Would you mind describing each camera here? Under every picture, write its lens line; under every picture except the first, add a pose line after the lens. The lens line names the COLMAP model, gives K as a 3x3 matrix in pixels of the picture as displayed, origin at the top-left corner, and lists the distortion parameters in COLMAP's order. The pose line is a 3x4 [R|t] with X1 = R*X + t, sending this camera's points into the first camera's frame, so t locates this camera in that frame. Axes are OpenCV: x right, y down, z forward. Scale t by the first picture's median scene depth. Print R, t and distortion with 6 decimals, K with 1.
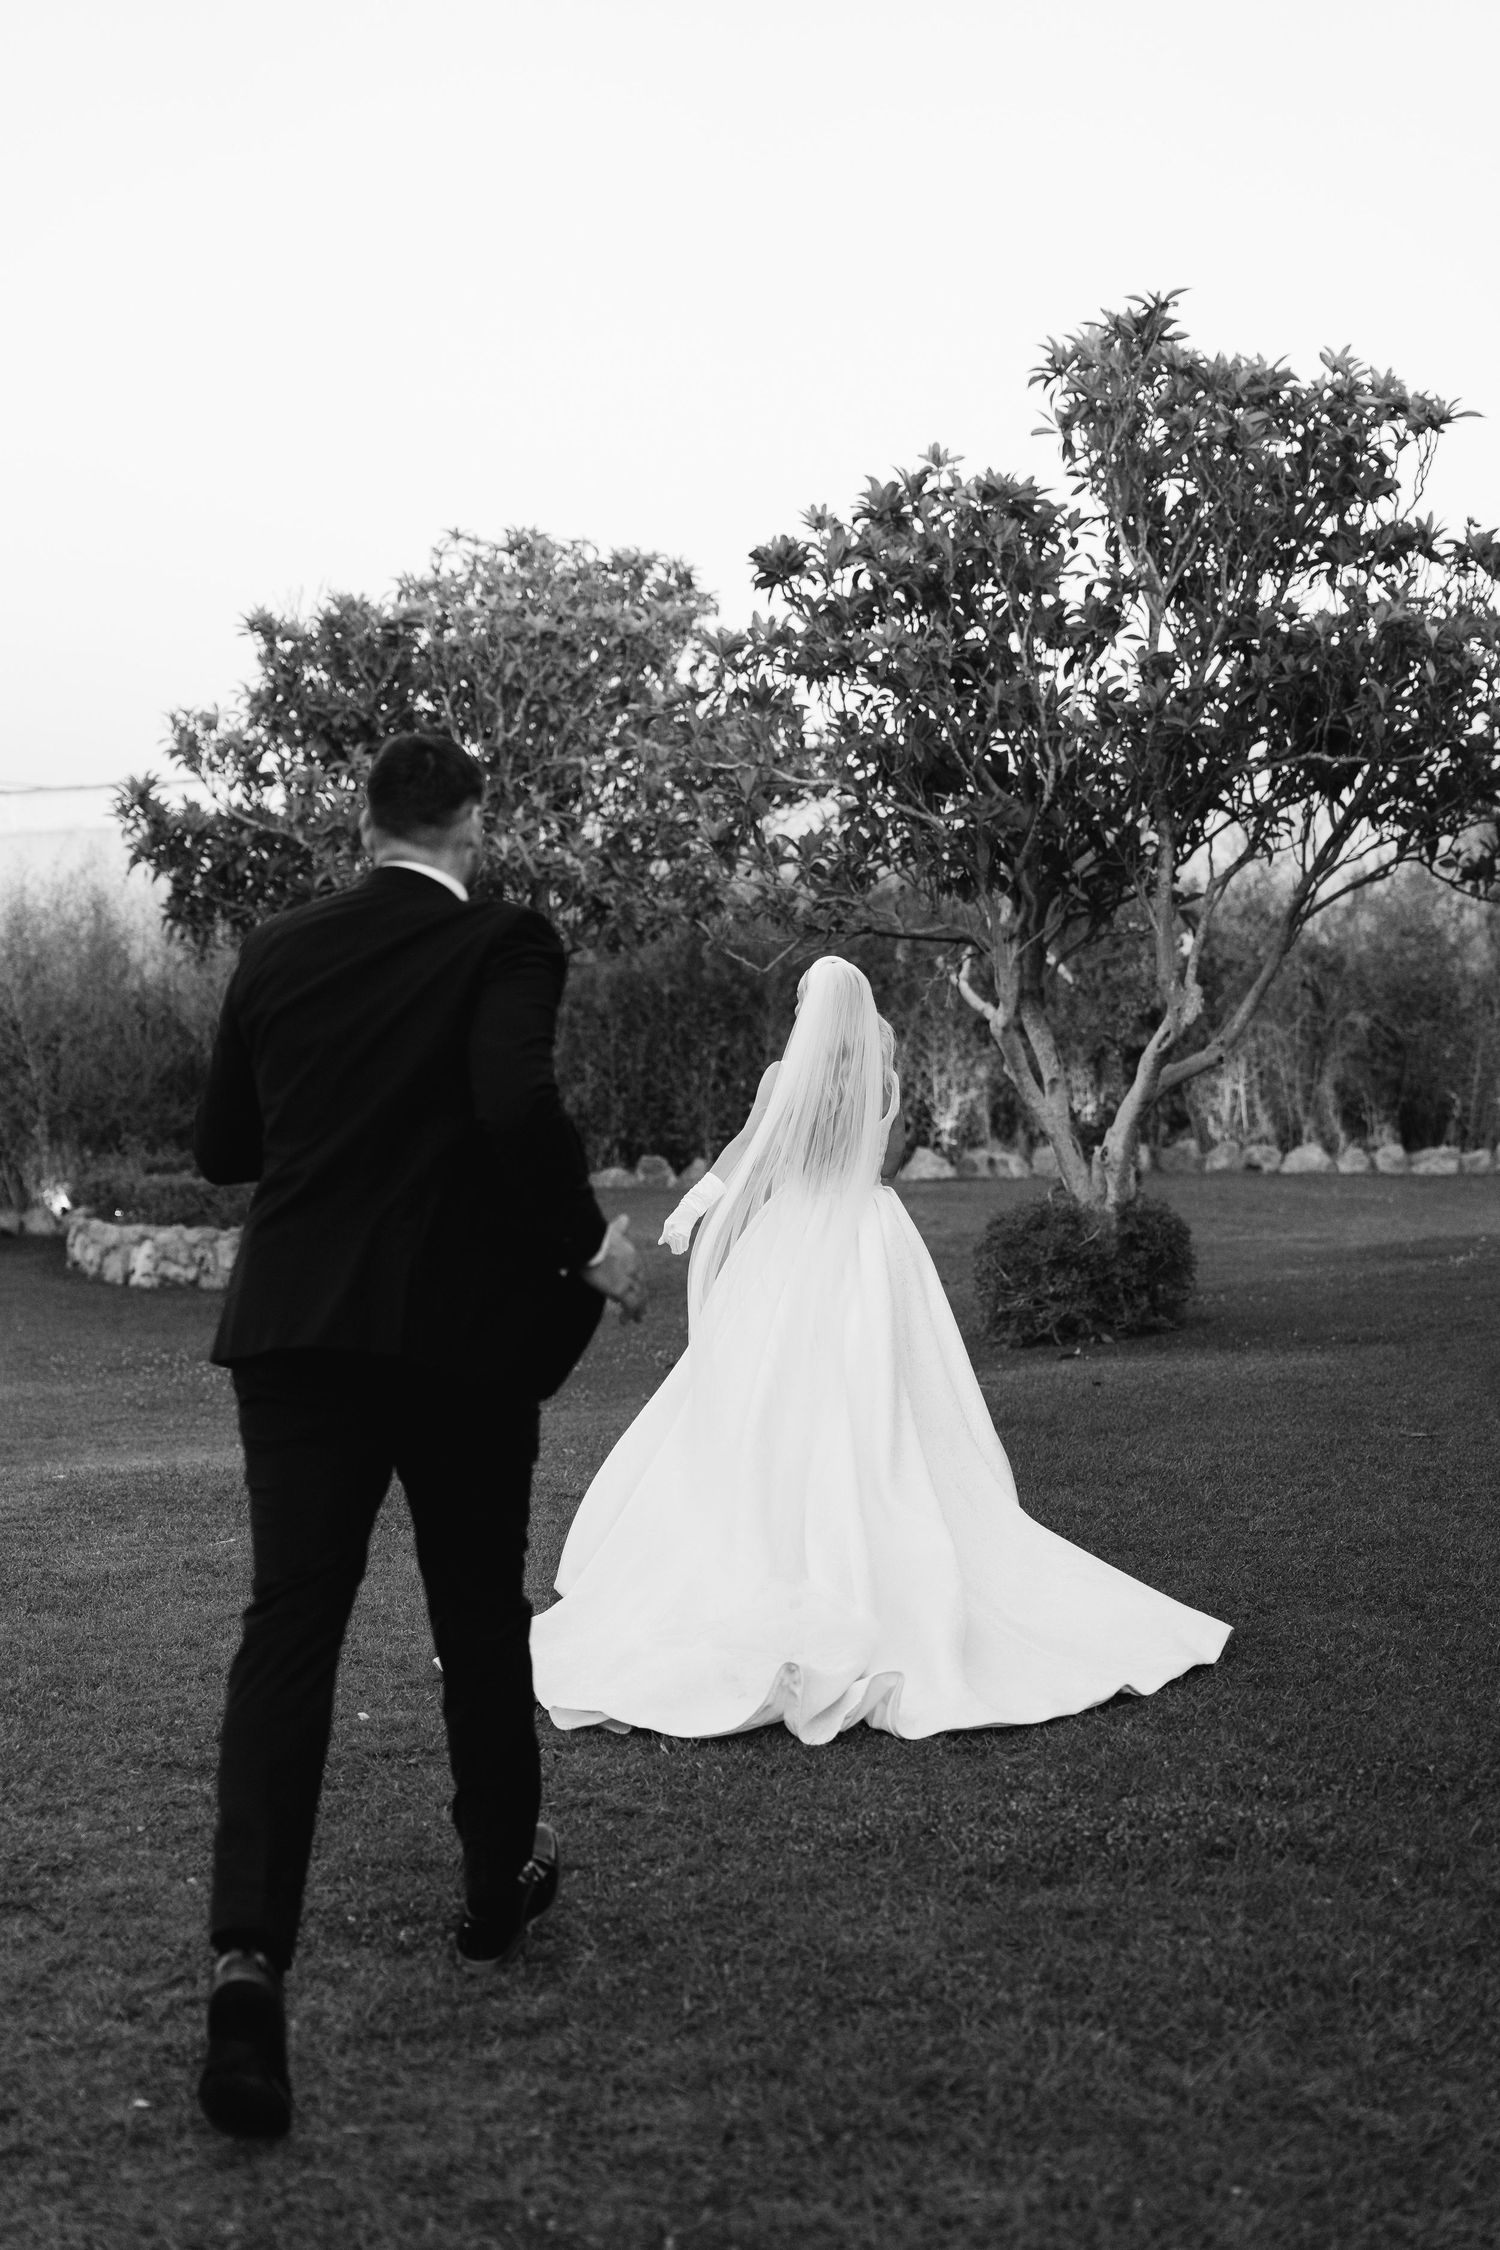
lens RADIAL K [[2942.6, 0, 736.0], [0, 2942.6, 1144.0], [0, 0, 1]] dist [0.010576, -0.084849]
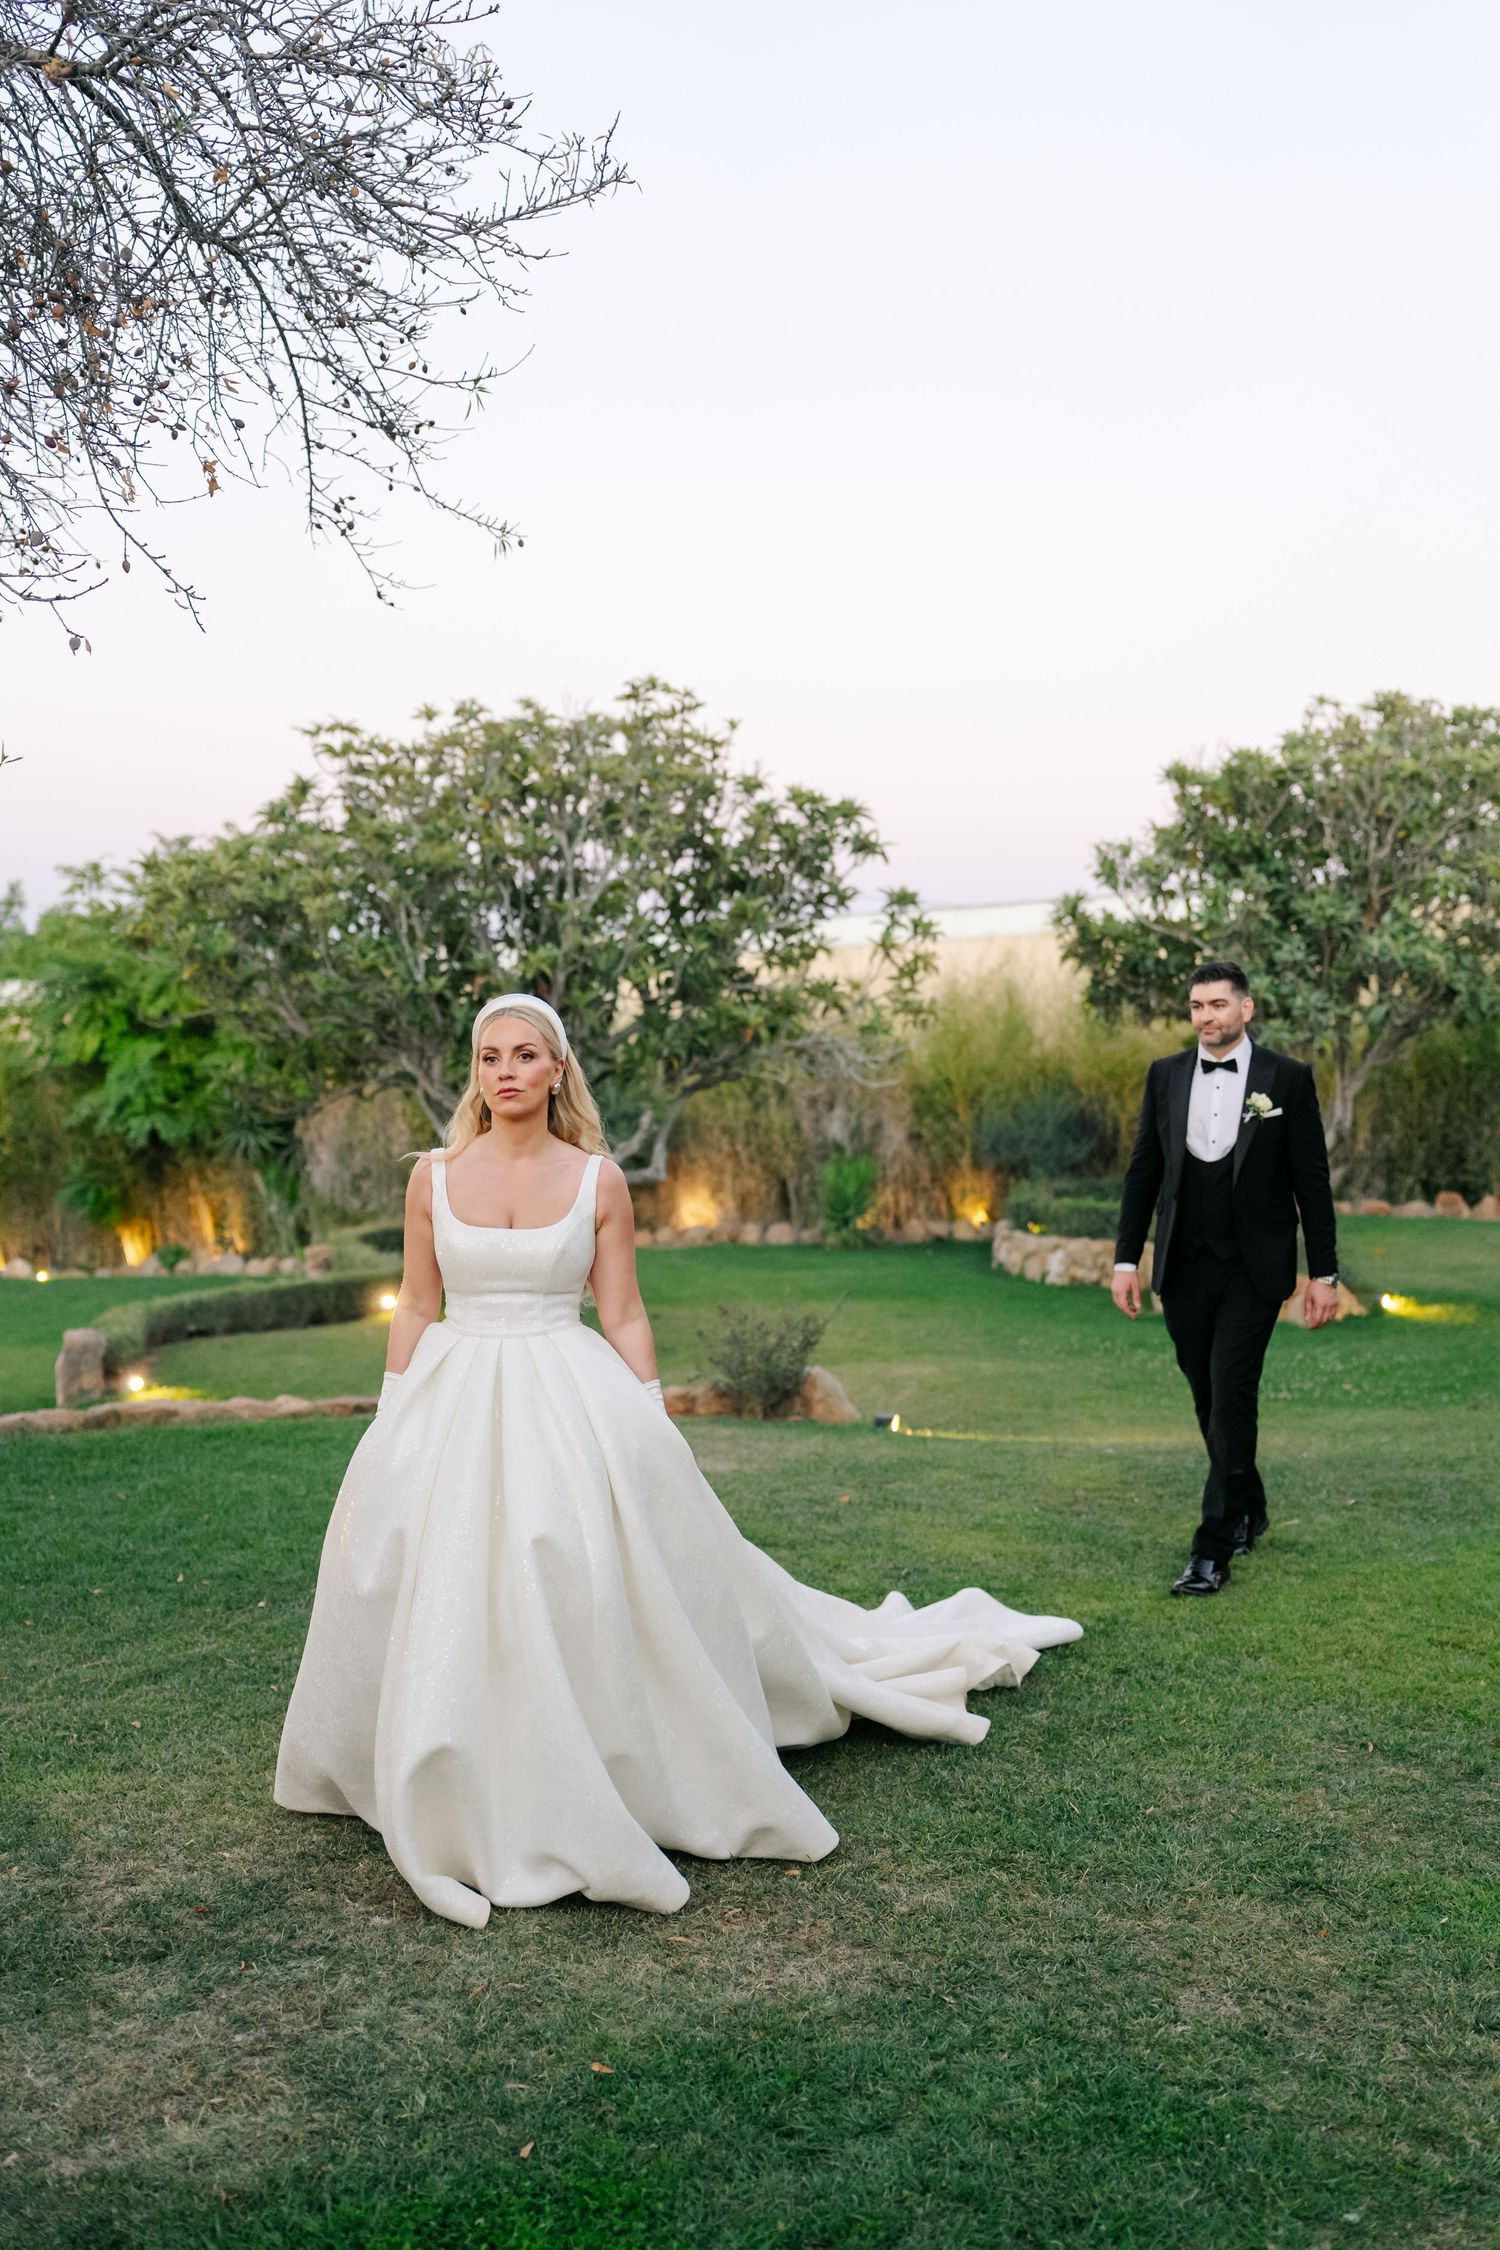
lens RADIAL K [[2192.4, 0, 756.7], [0, 2192.4, 1116.4], [0, 0, 1]] dist [0.001558, -0.003658]
pose [[0.955749, 0.015649, -0.293767, -0.054033], [-0.023004, 0.999502, -0.021601, -0.002292], [0.293283, 0.027403, 0.955633, 0.037046]]
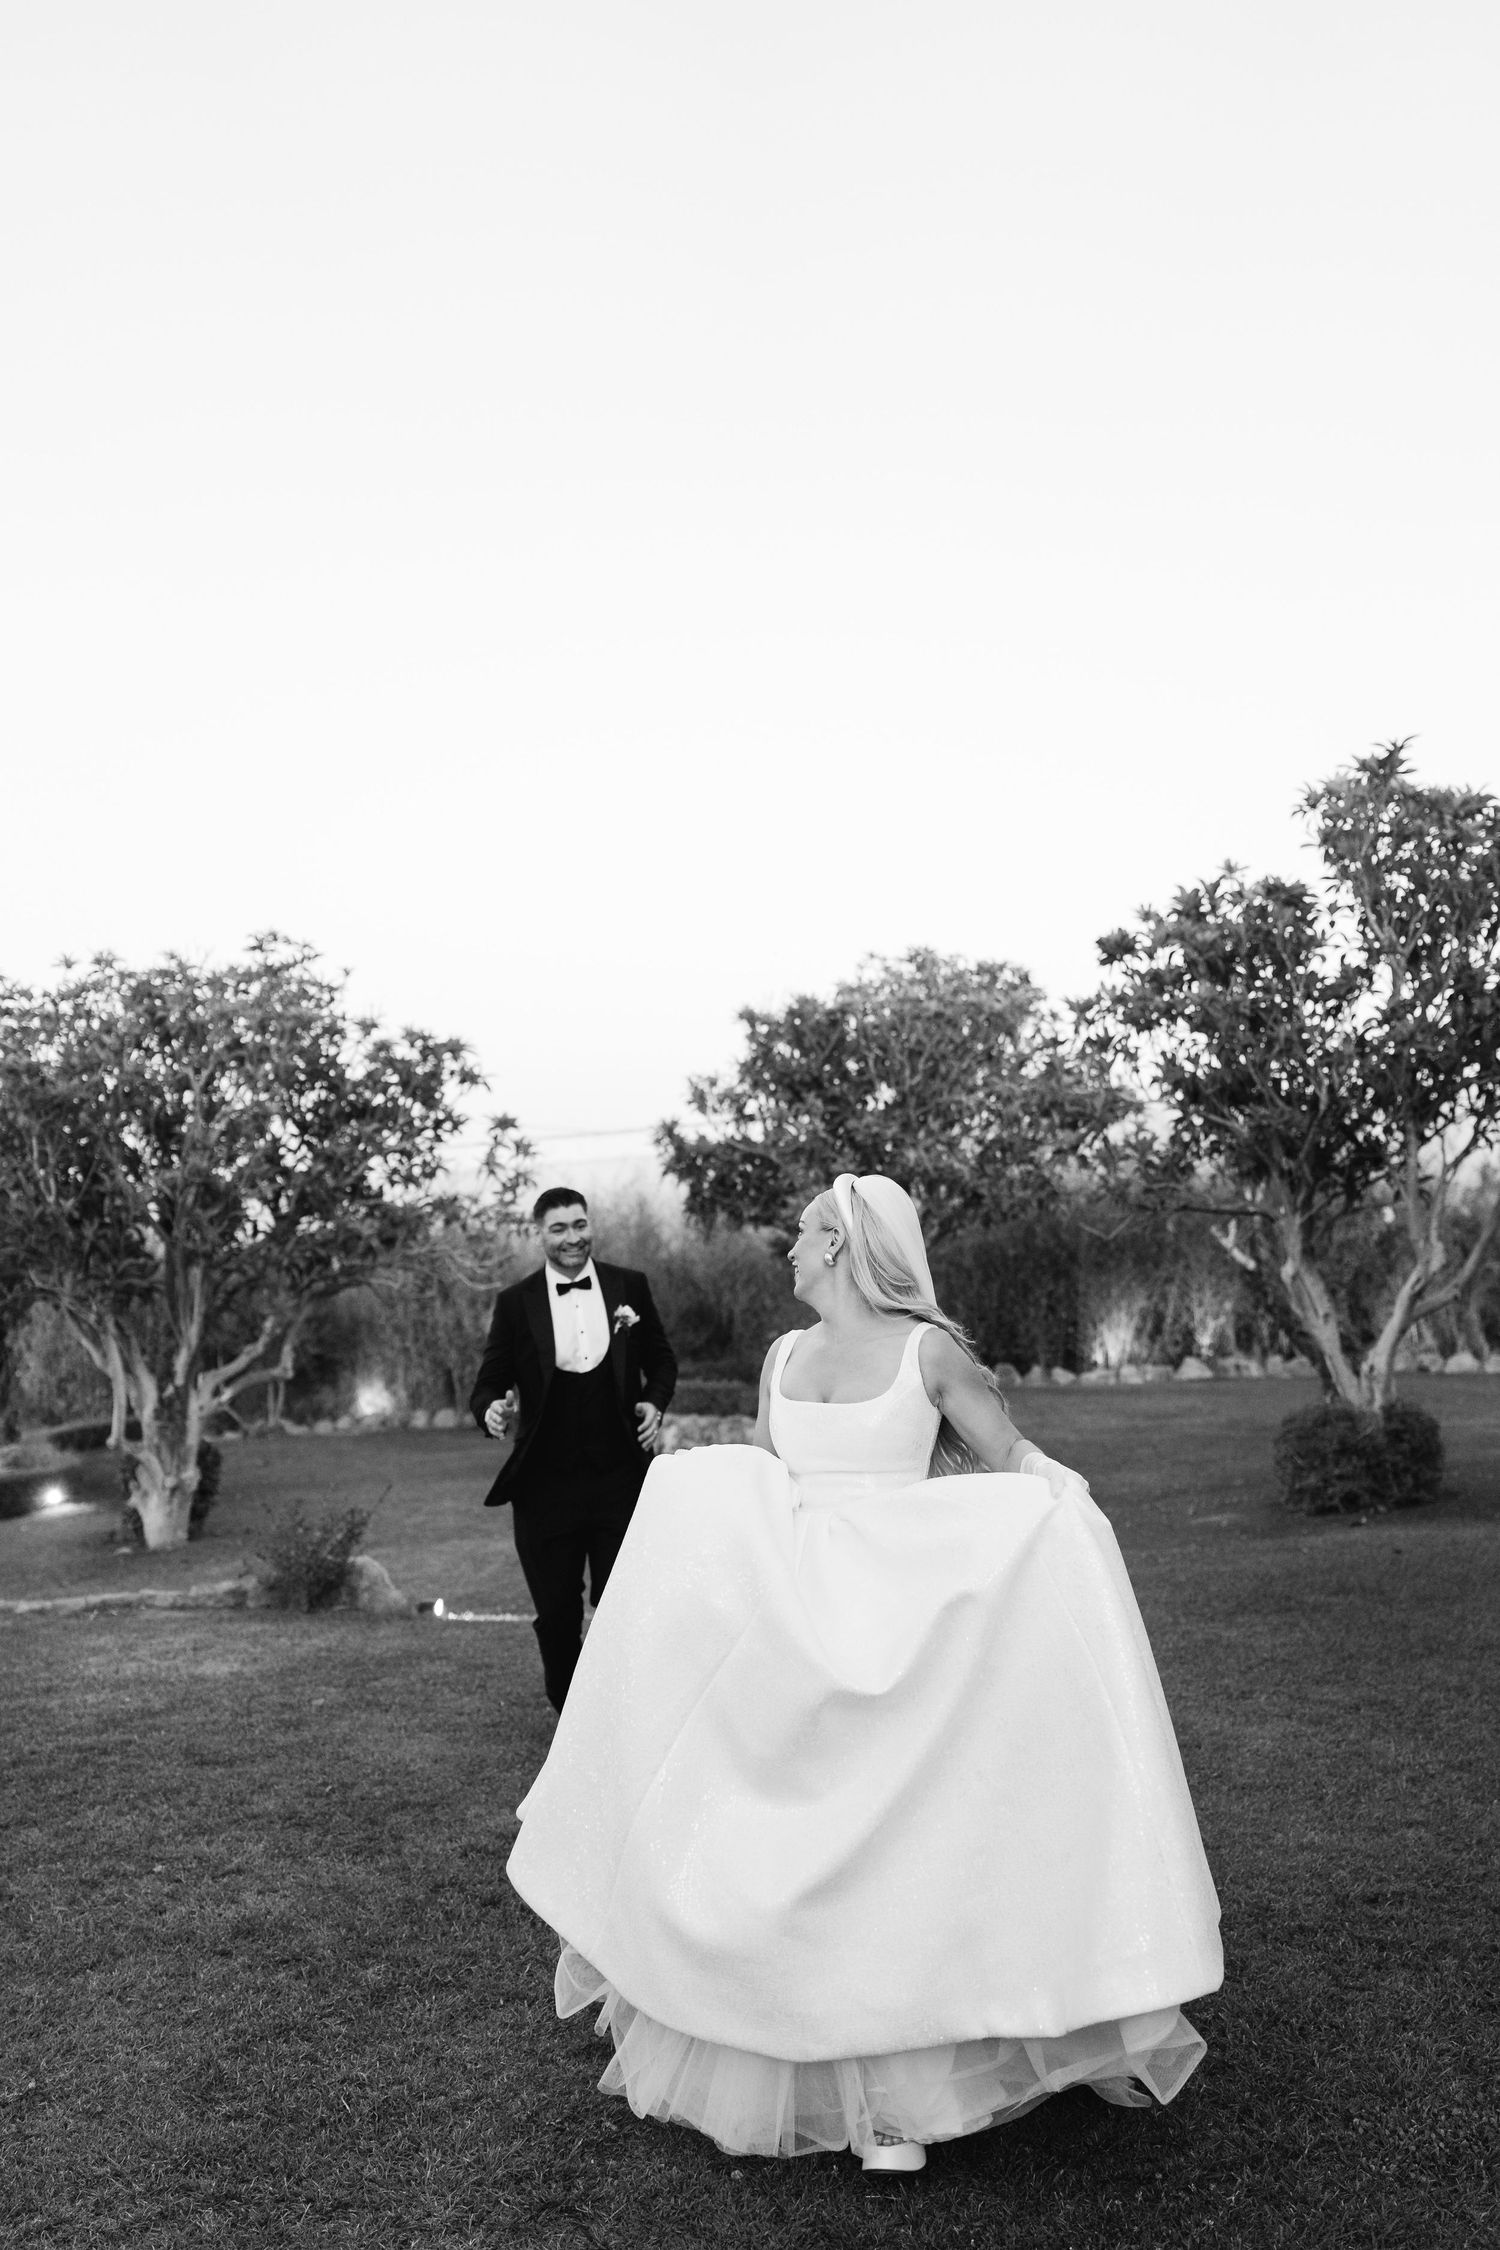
lens RADIAL K [[1800.6, 0, 746.1], [0, 1800.6, 1130.1], [0, 0, 1]] dist [-0.003455, -0.002494]
pose [[0.987858, -0.026476, -0.153086, -0.022008], [0.007745, 0.992540, -0.121677, -0.005543], [0.155165, 0.119014, 0.980693, 0.101539]]
